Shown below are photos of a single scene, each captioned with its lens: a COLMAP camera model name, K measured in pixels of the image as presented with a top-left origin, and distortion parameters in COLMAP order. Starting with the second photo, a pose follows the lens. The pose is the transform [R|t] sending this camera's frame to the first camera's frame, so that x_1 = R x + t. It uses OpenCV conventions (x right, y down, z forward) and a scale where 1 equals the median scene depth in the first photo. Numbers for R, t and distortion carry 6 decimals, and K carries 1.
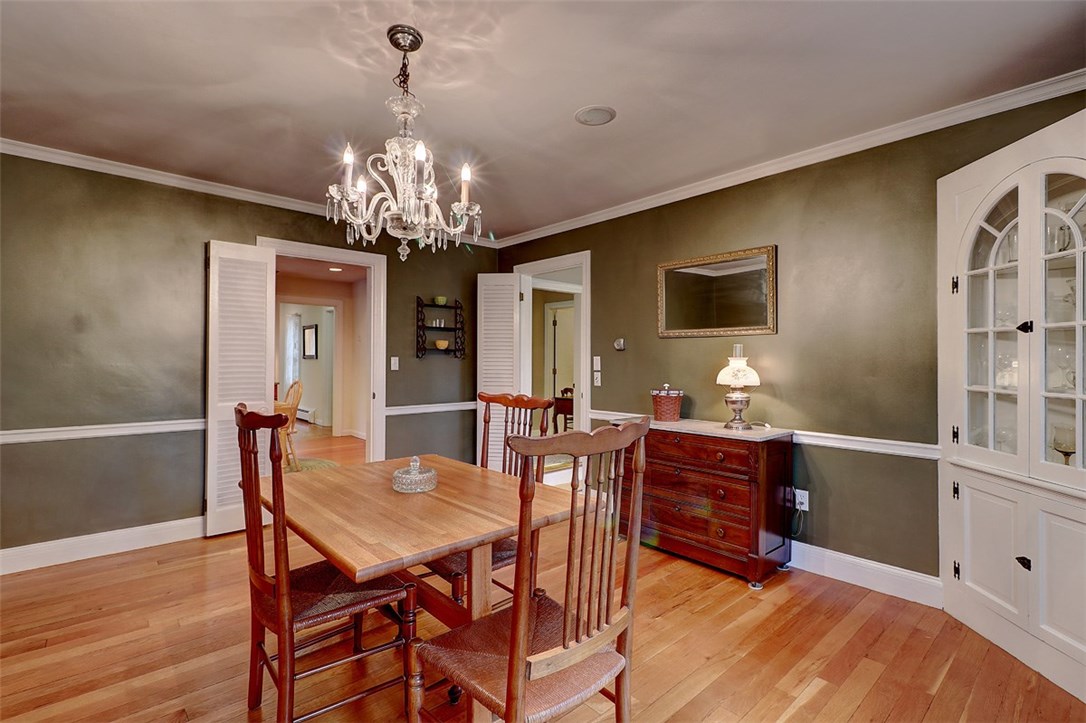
lens RADIAL K [[501.5, 0, 539.4], [0, 501.5, 356.9], [0, 0, 1]] dist [0.001959, -0.000623]
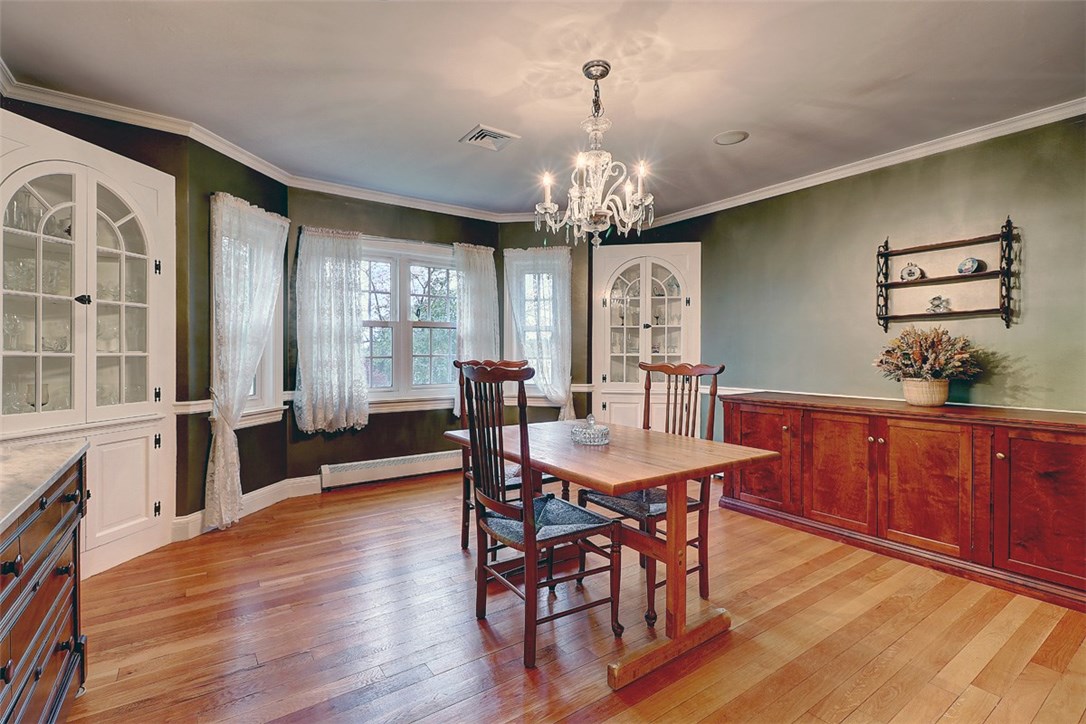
lens RADIAL K [[501.5, 0, 539.4], [0, 501.5, 357.4], [0, 0, 1]] dist [0.001959, -0.000623]
pose [[-0.992686, -0.008573, 0.120419, -0.253317], [-0.007927, 0.999952, 0.005840, 0.061654], [-0.120463, 0.004843, -0.992706, 2.013464]]
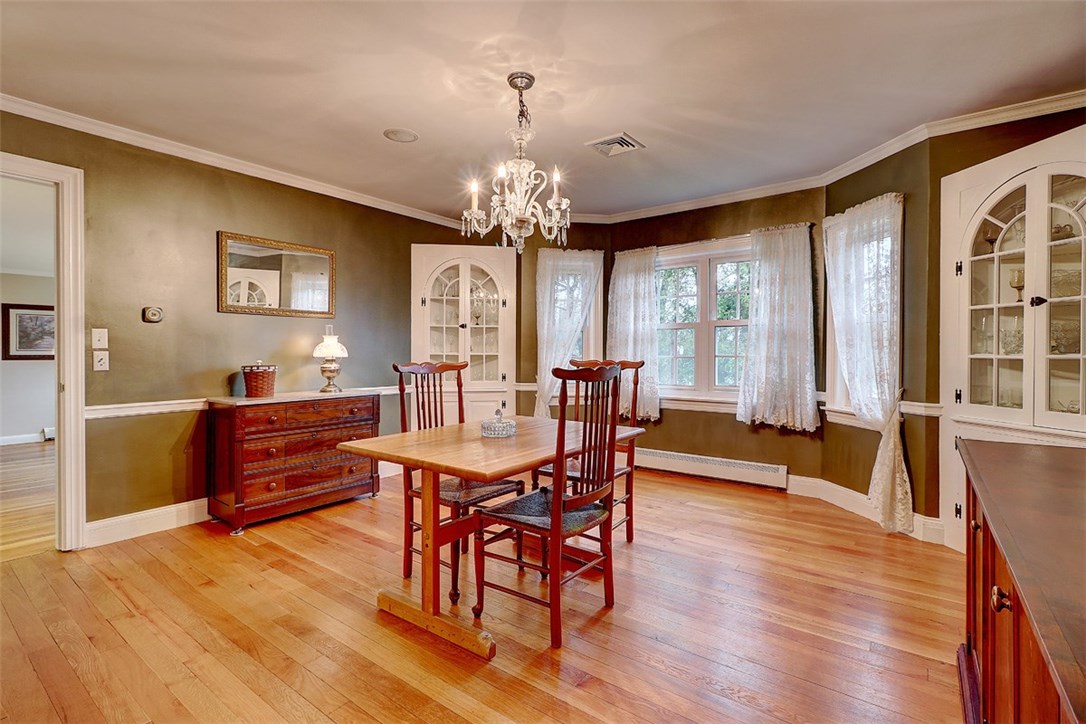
lens RADIAL K [[501.5, 0, 539.4], [0, 501.5, 357.4], [0, 0, 1]] dist [0.001959, -0.000623]
pose [[-0.190312, -0.014975, 0.981609, -1.388943], [-0.006221, 0.999882, 0.014048, 0.051295], [-0.981704, -0.003433, -0.190383, 1.070807]]
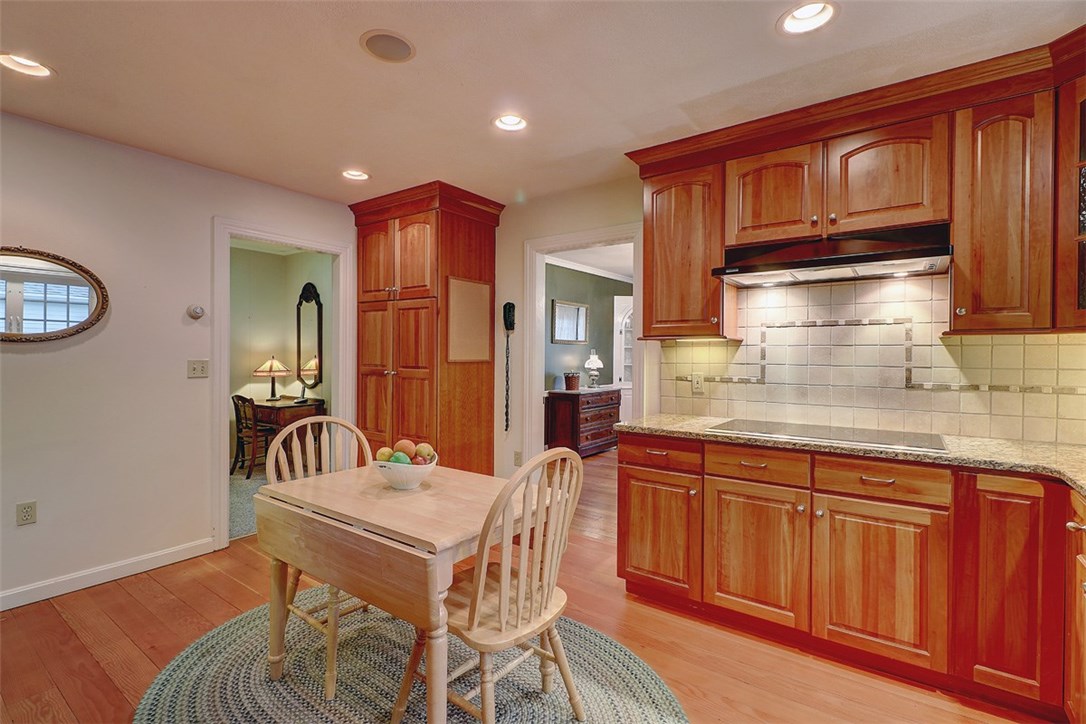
lens RADIAL K [[501.5, 0, 539.4], [0, 501.5, 357.4], [0, 0, 1]] dist [0.001959, -0.000623]
pose [[-0.207449, -0.011290, 0.978181, -2.493428], [-0.009347, 0.999911, 0.009558, -0.012642], [-0.978201, -0.007160, -0.207536, 2.486018]]
